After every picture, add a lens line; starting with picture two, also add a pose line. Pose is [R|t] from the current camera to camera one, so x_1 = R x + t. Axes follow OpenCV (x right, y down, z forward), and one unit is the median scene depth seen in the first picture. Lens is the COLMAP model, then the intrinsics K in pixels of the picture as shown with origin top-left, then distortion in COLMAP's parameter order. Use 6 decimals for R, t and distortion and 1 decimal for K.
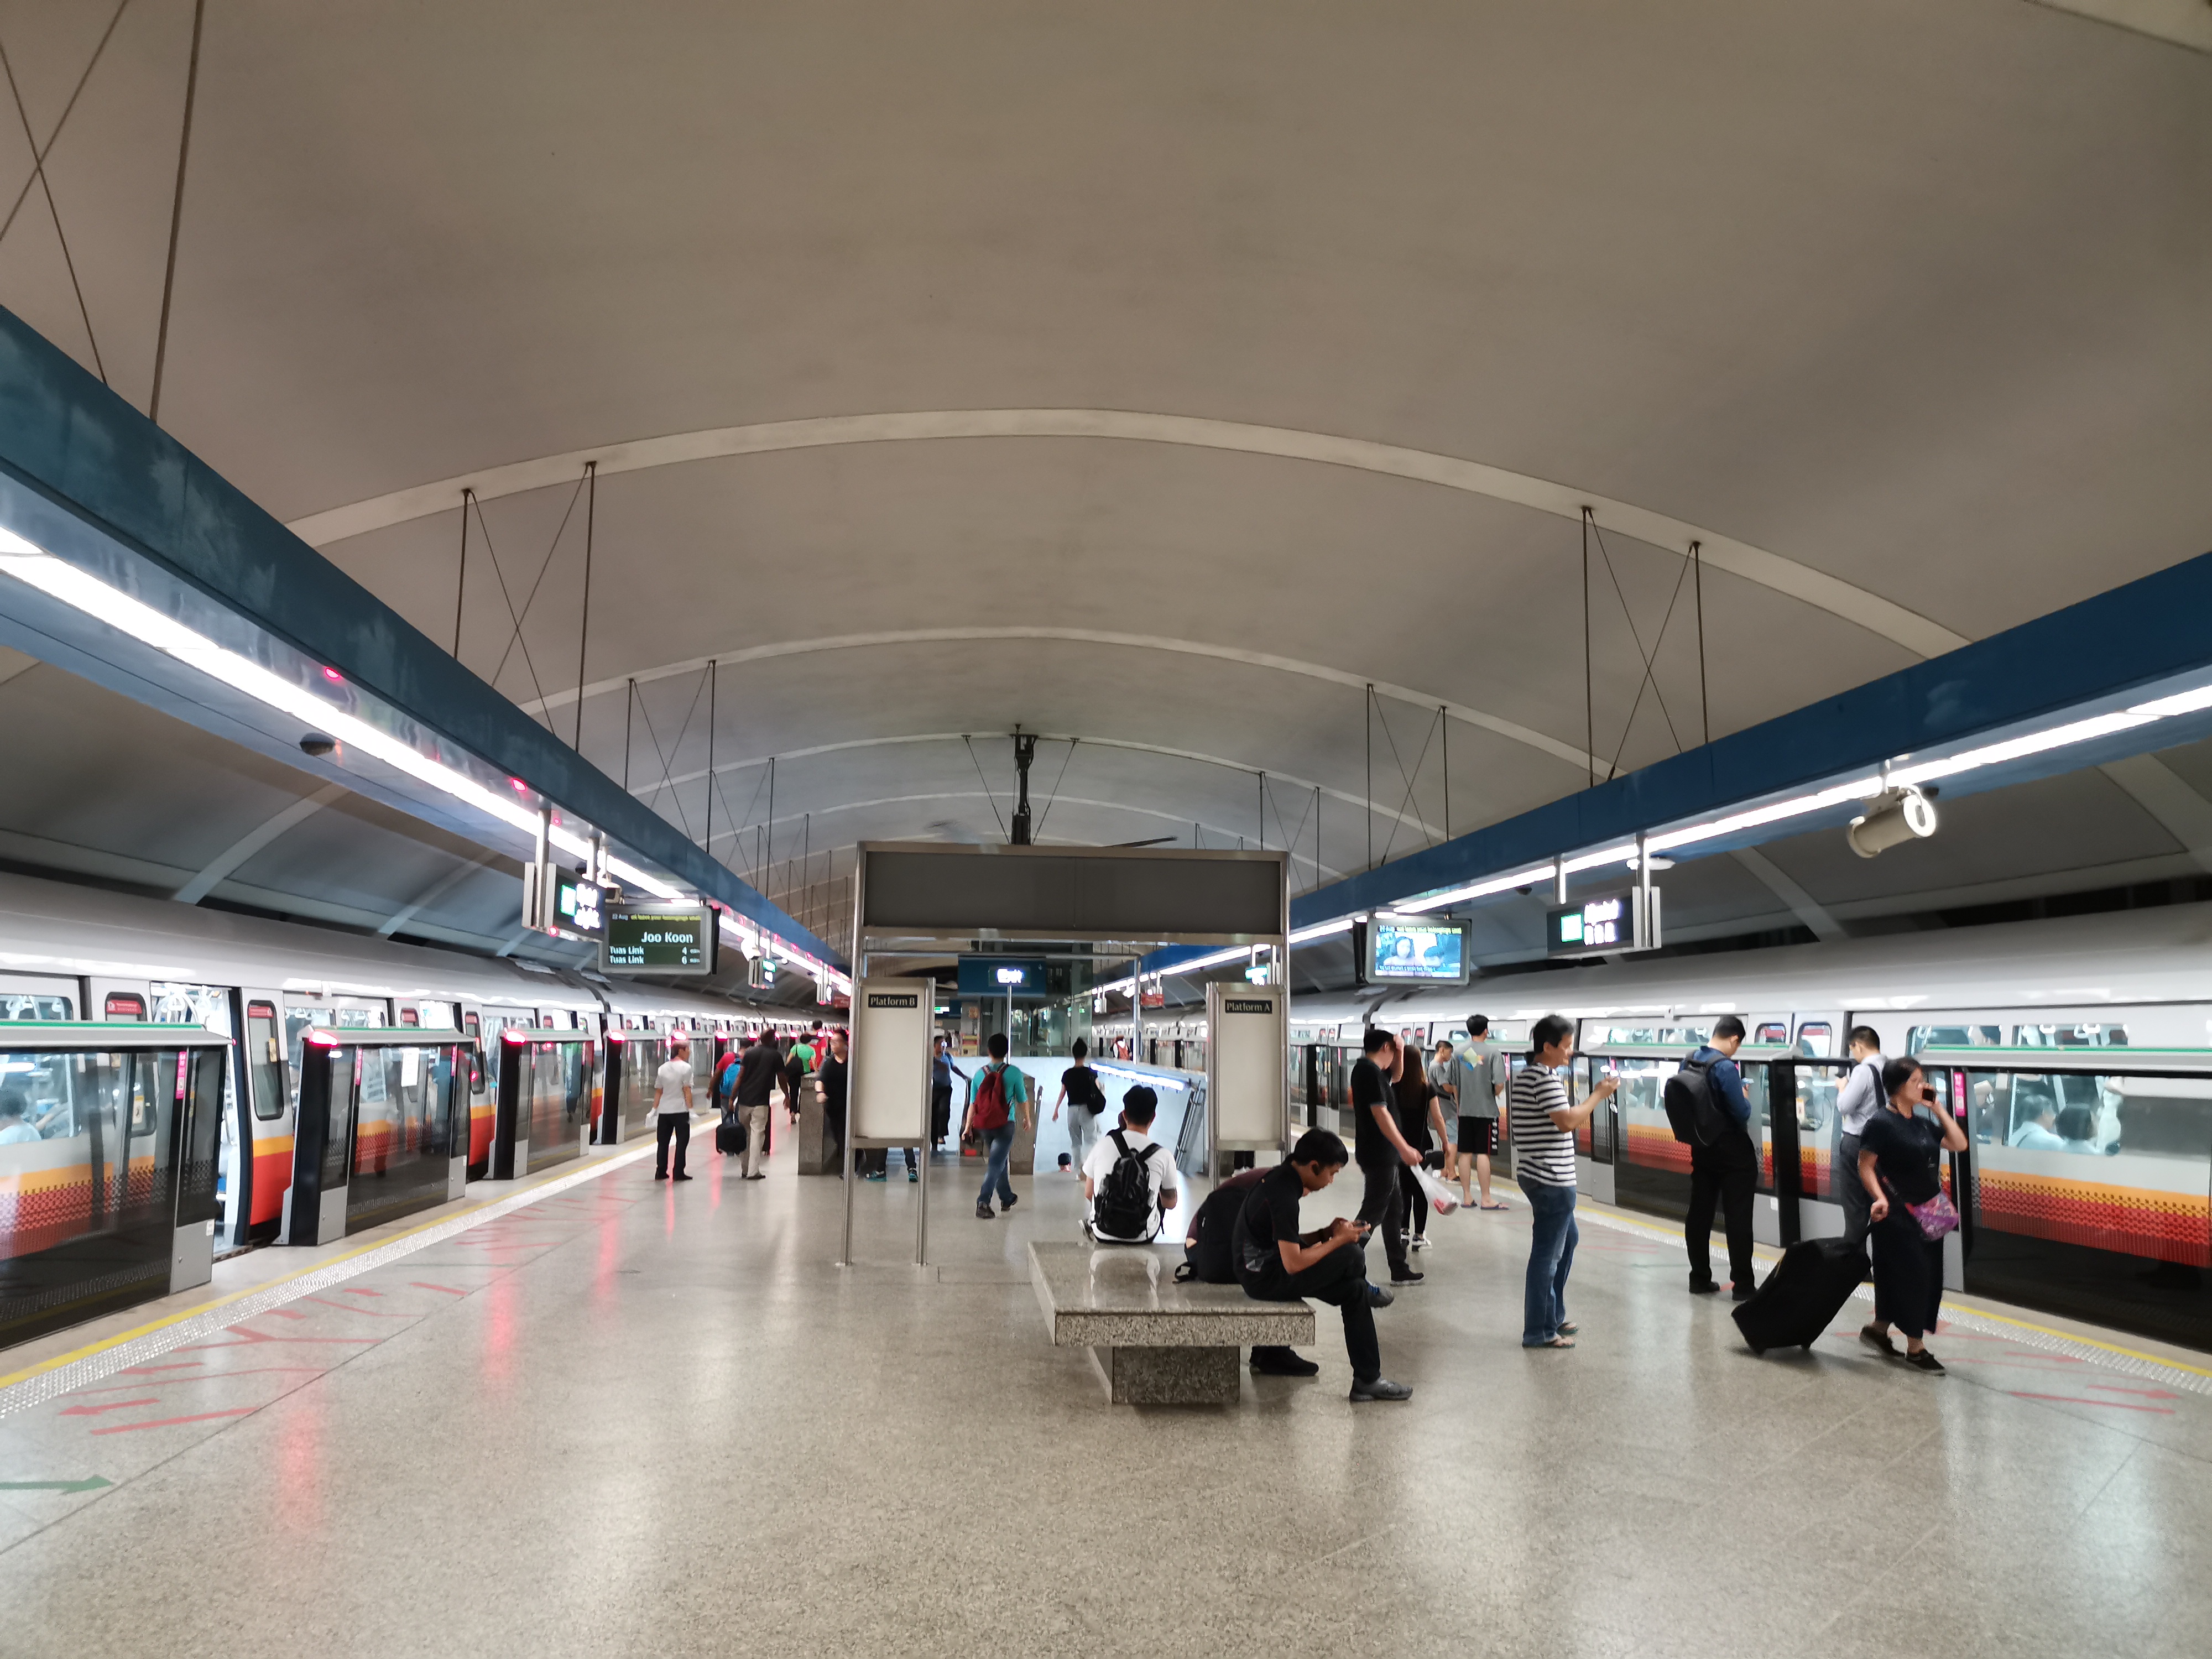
lens RADIAL K [[1636.6, 0, 1087.9], [0, 1636.6, 824.6], [0, 0, 1]] dist [0.068187, -0.172579]
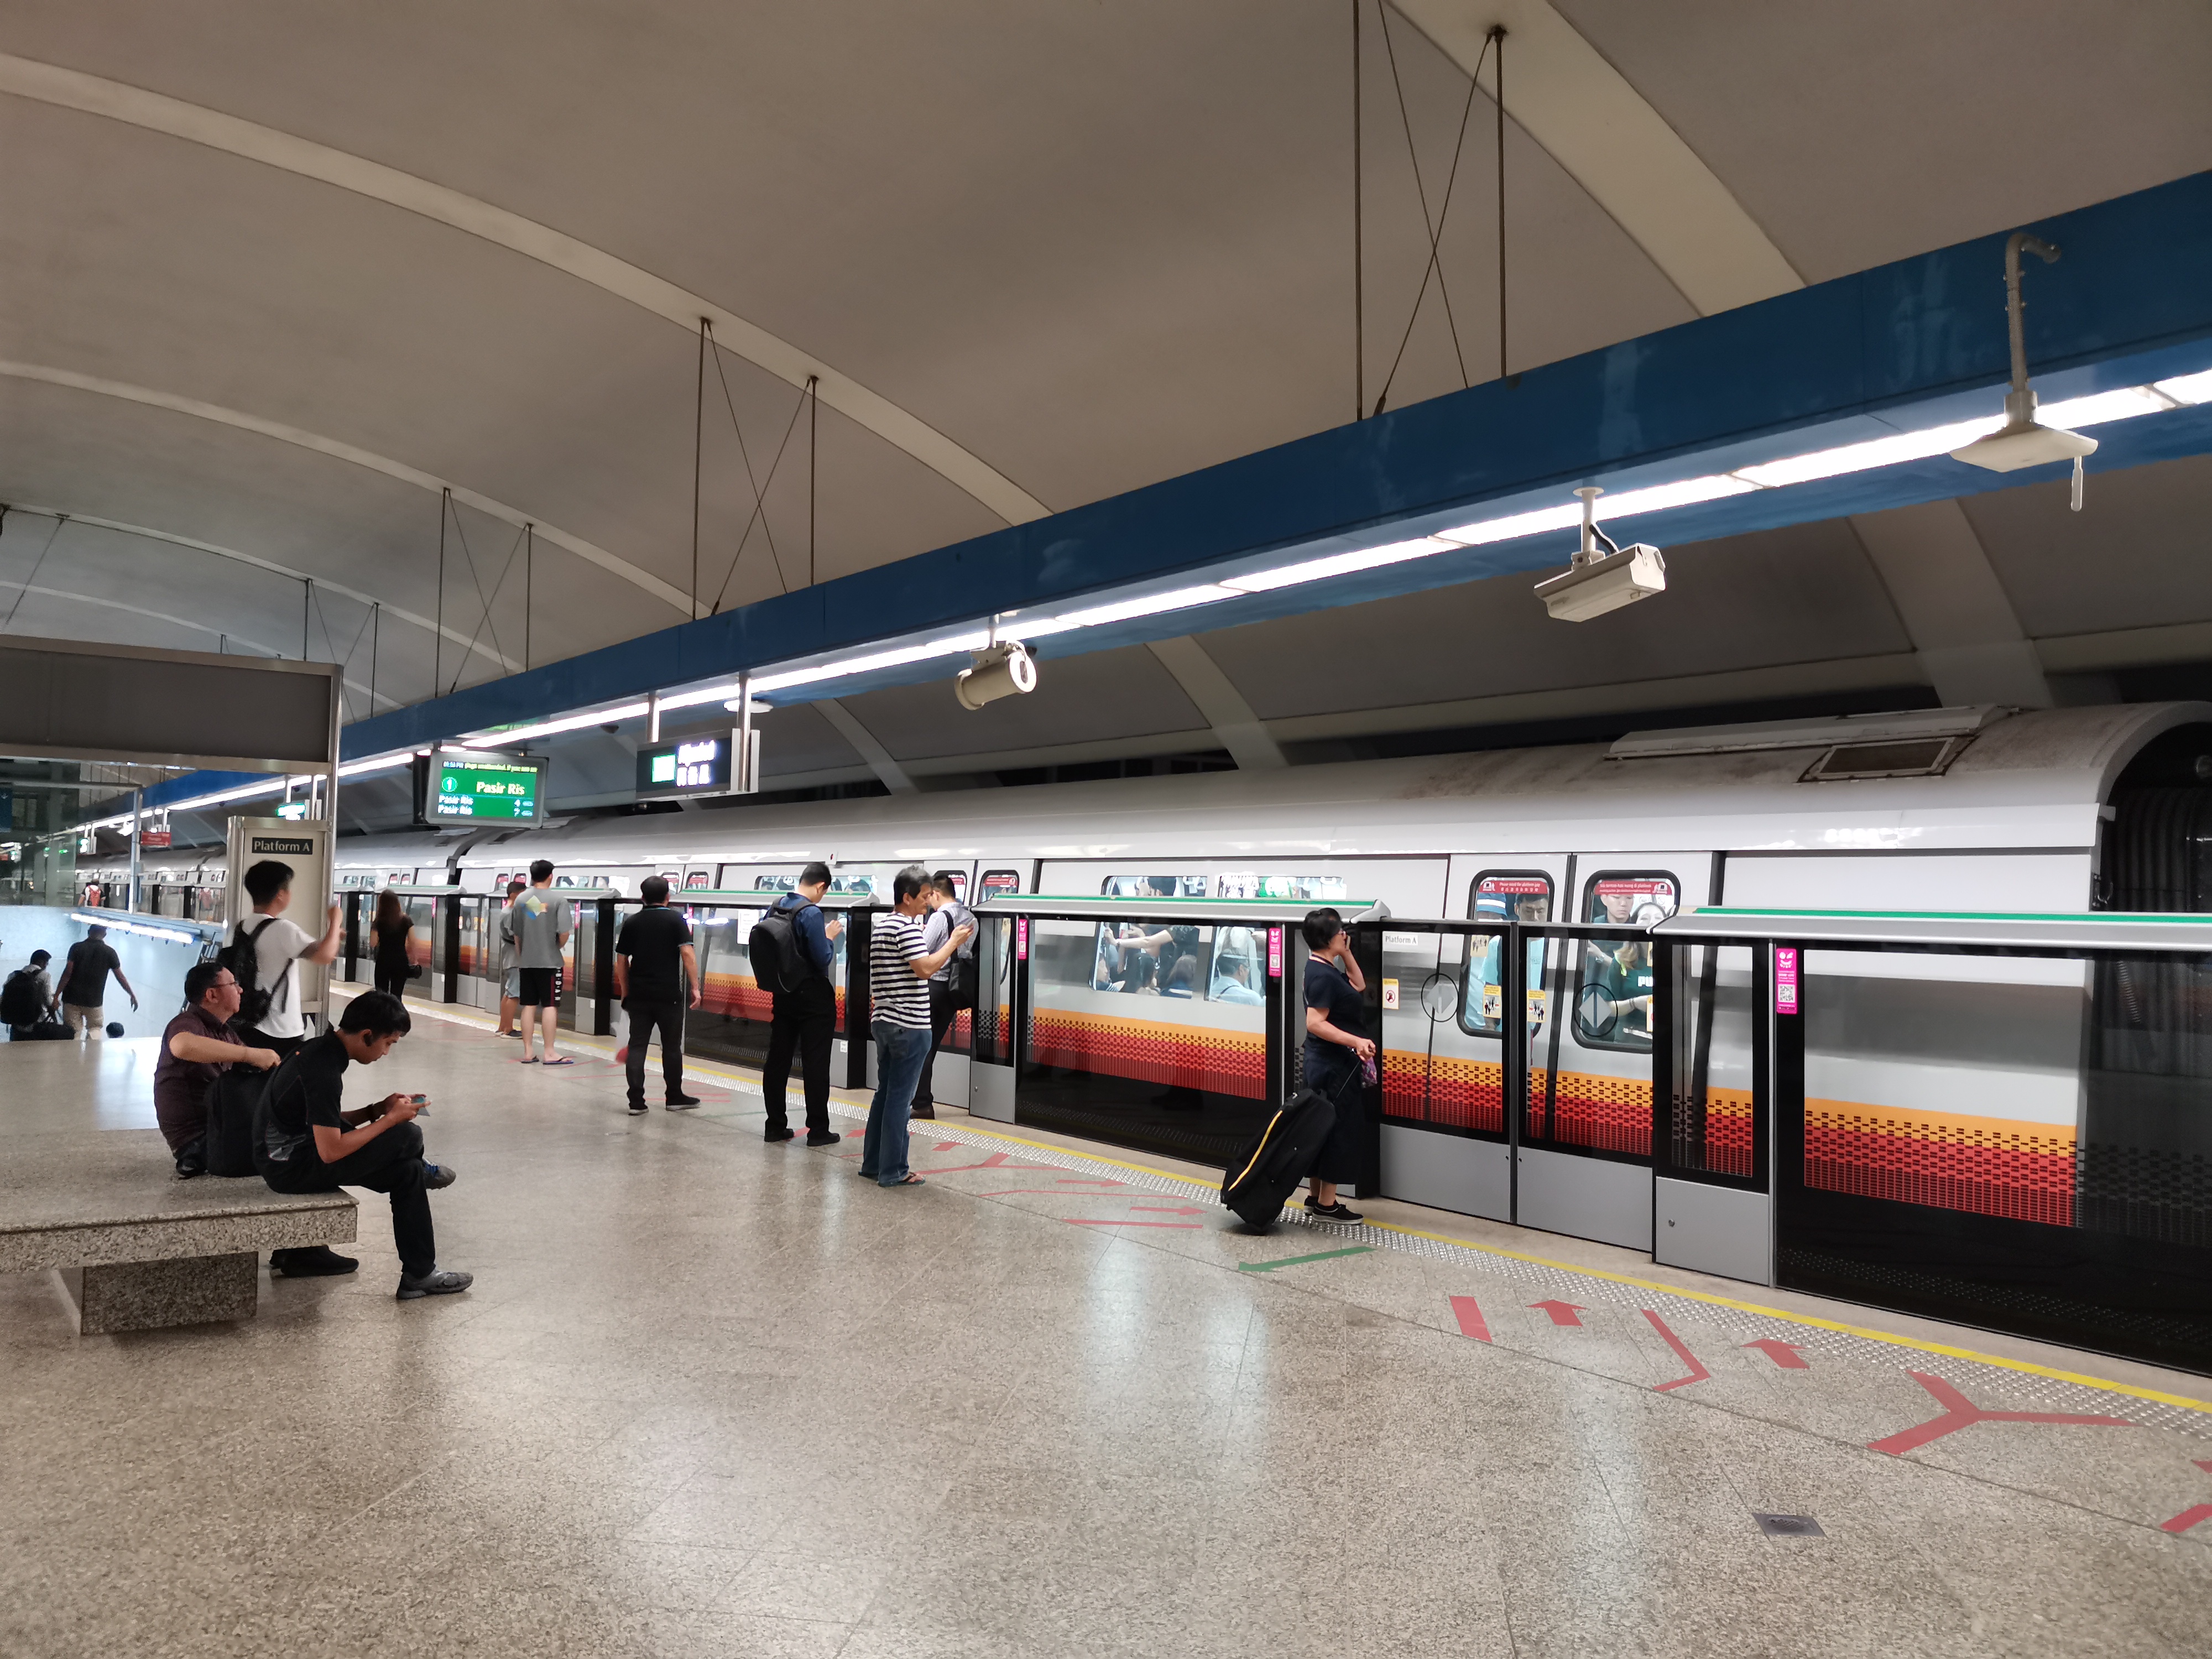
lens RADIAL K [[1636.6, 0, 1087.9], [0, 1636.6, 824.6], [0, 0, 1]] dist [0.068187, -0.172579]
pose [[0.849641, 0.027234, 0.526658, 0.005547], [-0.075293, 0.994699, 0.070030, 0.014179], [-0.521959, -0.099154, 0.847188, 0.100132]]
